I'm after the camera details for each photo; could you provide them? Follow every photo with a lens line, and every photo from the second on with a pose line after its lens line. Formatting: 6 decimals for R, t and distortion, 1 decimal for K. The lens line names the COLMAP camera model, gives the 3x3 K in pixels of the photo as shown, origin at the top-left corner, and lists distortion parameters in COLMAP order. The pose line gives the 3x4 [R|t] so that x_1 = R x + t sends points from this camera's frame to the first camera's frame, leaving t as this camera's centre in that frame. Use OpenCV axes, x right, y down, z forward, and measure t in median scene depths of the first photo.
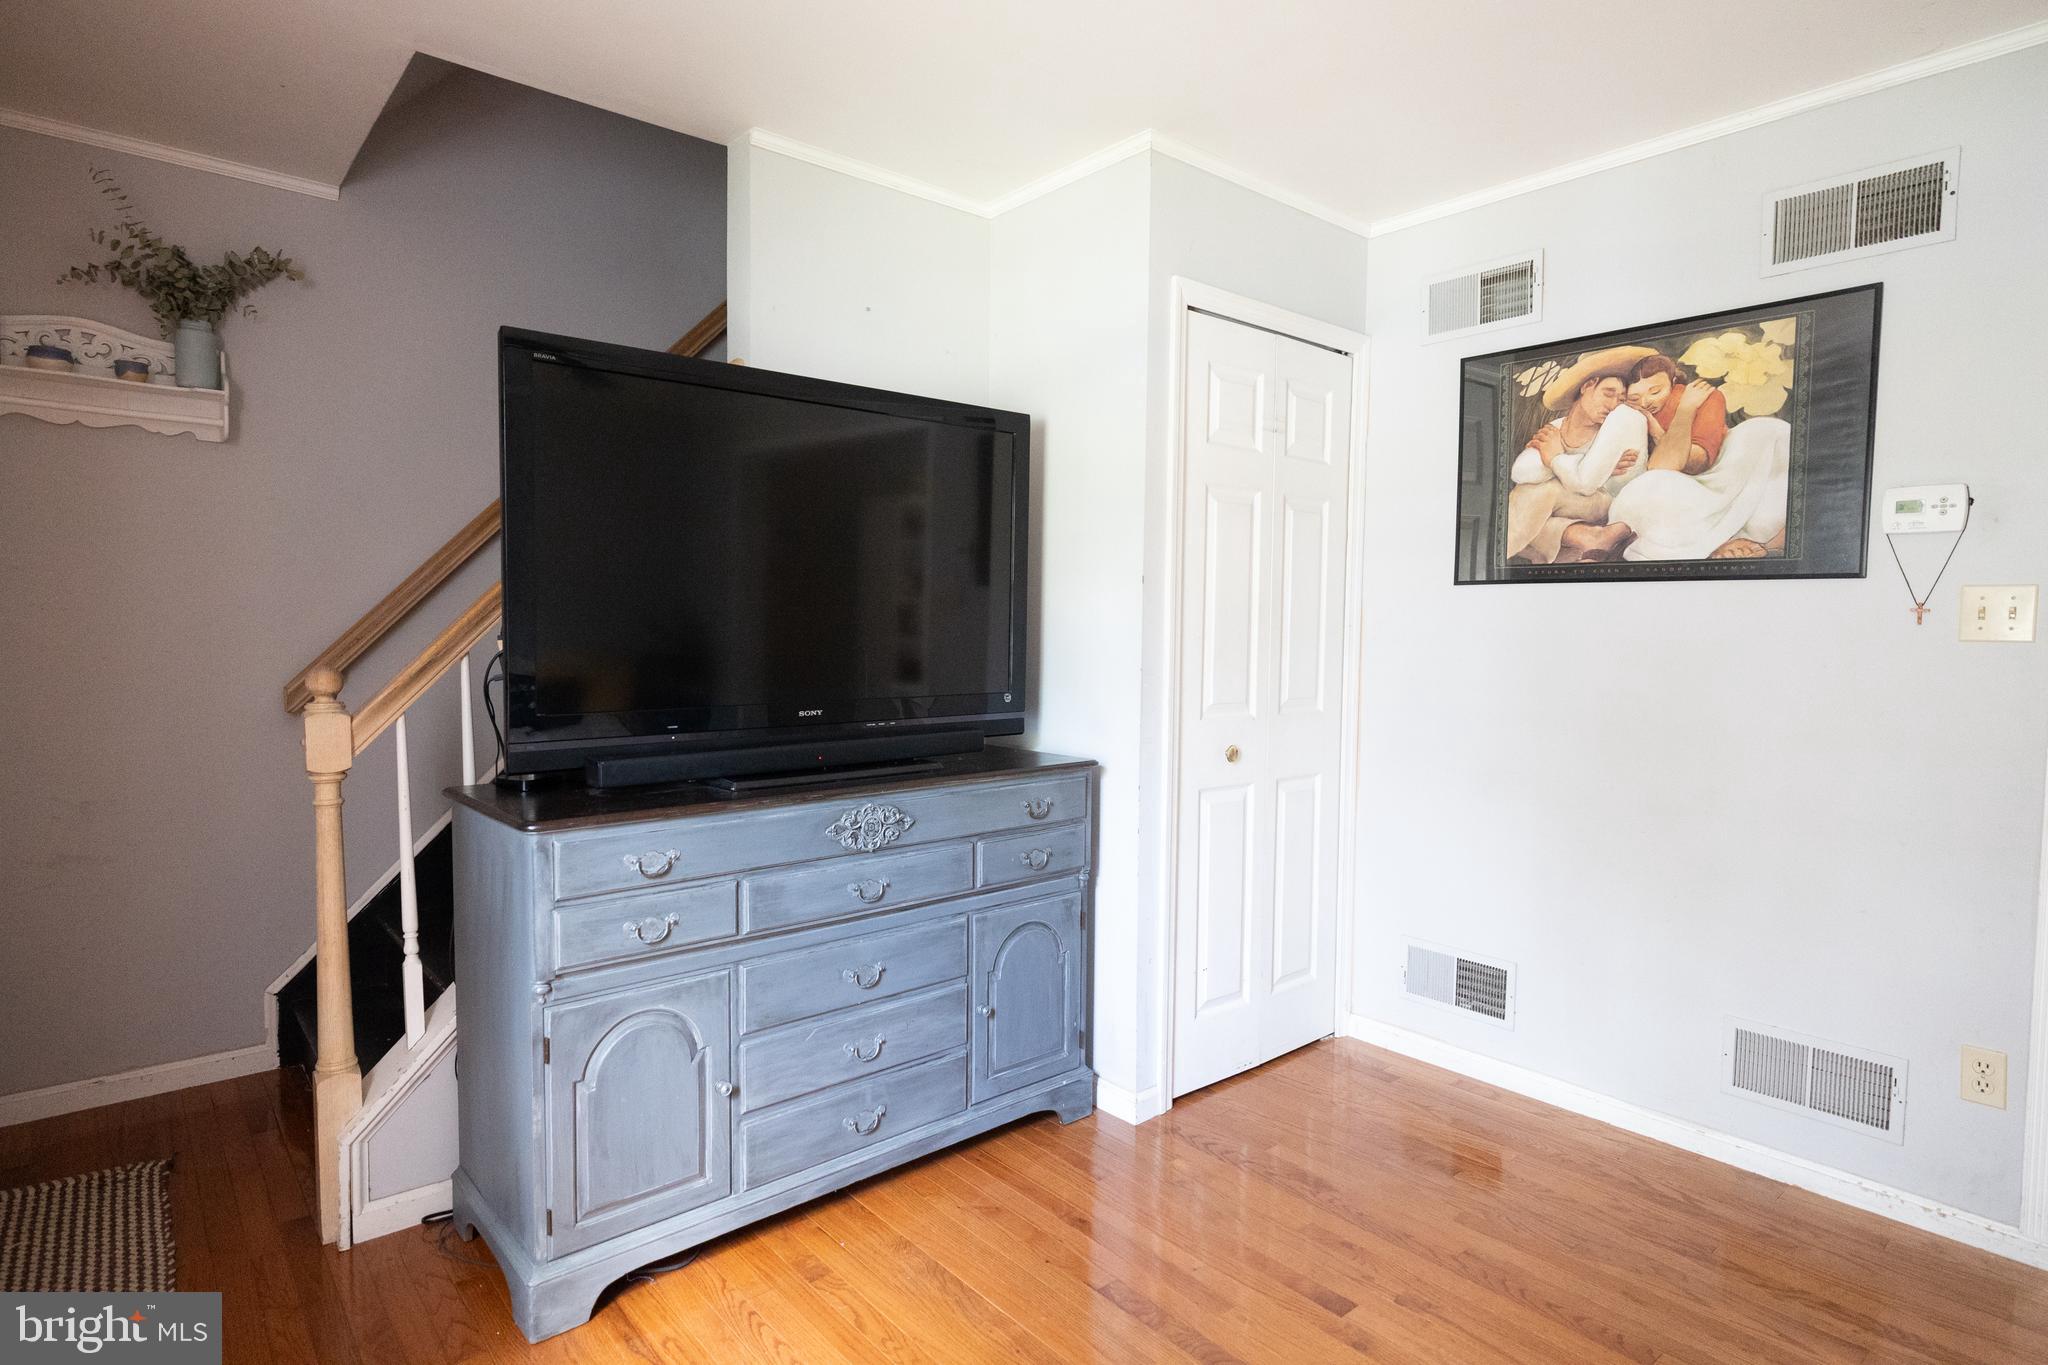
lens RADIAL K [[1092.7, 0, 1024.0], [0, 1092.7, 682.5], [0, 0, 1]] dist [0.001311, 0.000376]
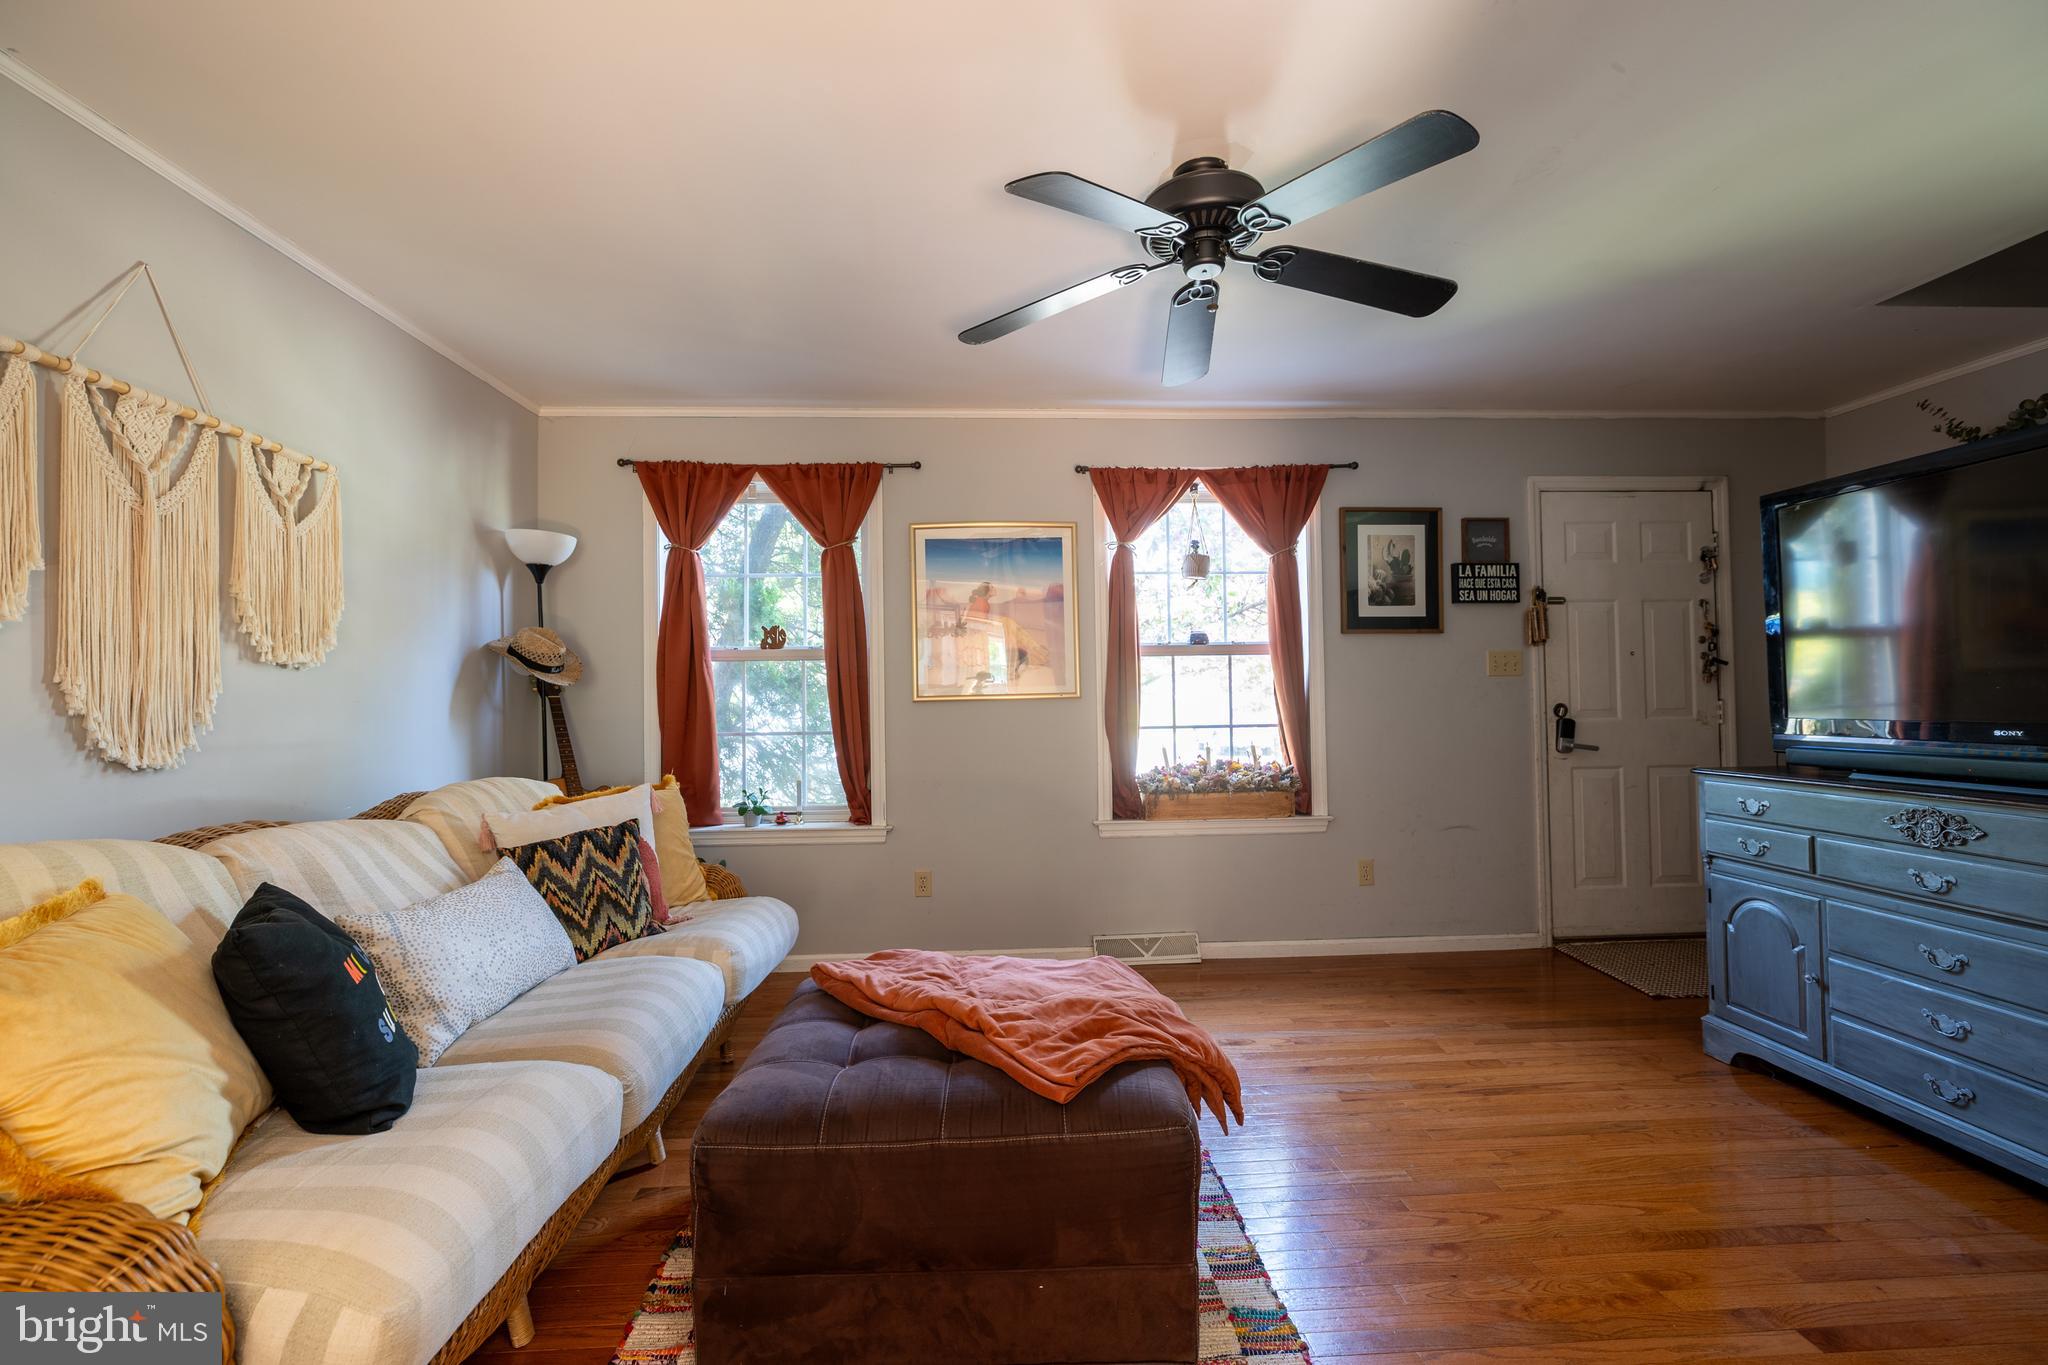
lens RADIAL K [[862.0, 0, 1026.0], [0, 862.0, 675.4], [0, 0, 1]] dist [0.000757, -0.000113]
pose [[-0.598843, -0.018975, -0.800642, 1.056250], [-0.036019, 0.999346, 0.003257, 0.002980], [0.800056, 0.030789, -0.599135, 0.696253]]
